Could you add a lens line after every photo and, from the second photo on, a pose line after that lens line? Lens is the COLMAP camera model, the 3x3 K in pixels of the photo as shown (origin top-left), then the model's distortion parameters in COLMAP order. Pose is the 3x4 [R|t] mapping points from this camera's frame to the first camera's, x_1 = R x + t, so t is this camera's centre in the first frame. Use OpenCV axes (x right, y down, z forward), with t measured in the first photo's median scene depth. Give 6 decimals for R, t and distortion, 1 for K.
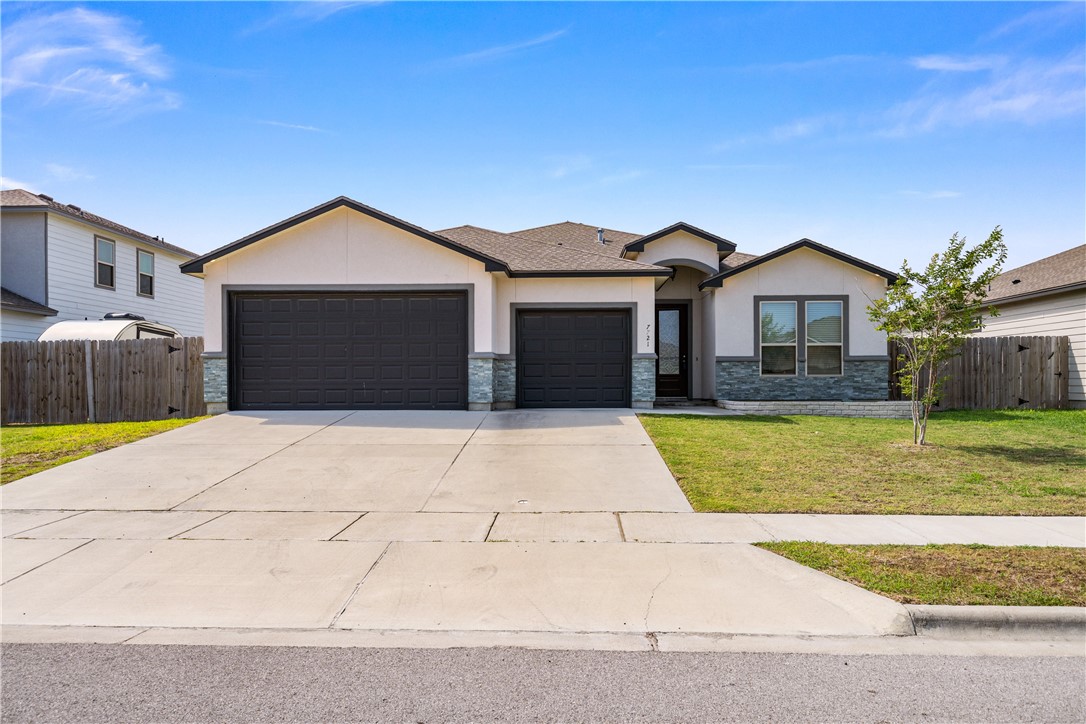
lens RADIAL K [[723.4, 0, 536.5], [0, 723.4, 366.4], [0, 0, 1]] dist [-0.003353, 0.006806]
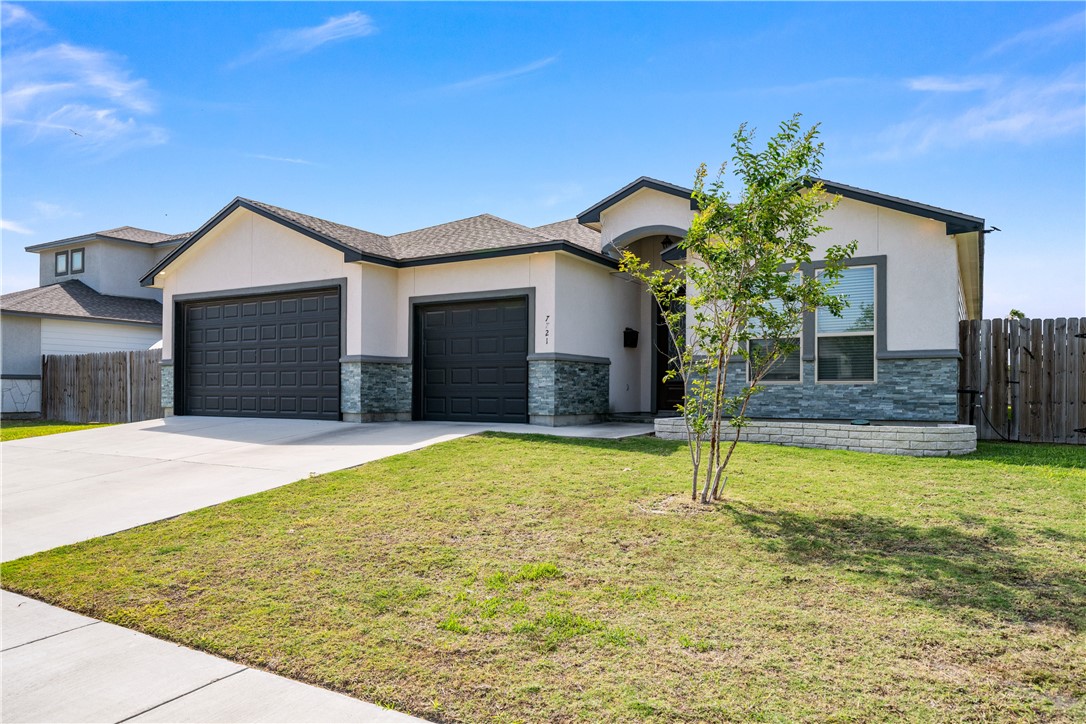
lens RADIAL K [[723.4, 0, 545.0], [0, 723.4, 372.3], [0, 0, 1]] dist [-0.003353, 0.006806]
pose [[0.873480, -0.006639, -0.486814, 0.522807], [0.004227, 0.999973, -0.006054, 0.007068], [0.486841, 0.003230, 0.873485, 0.329997]]
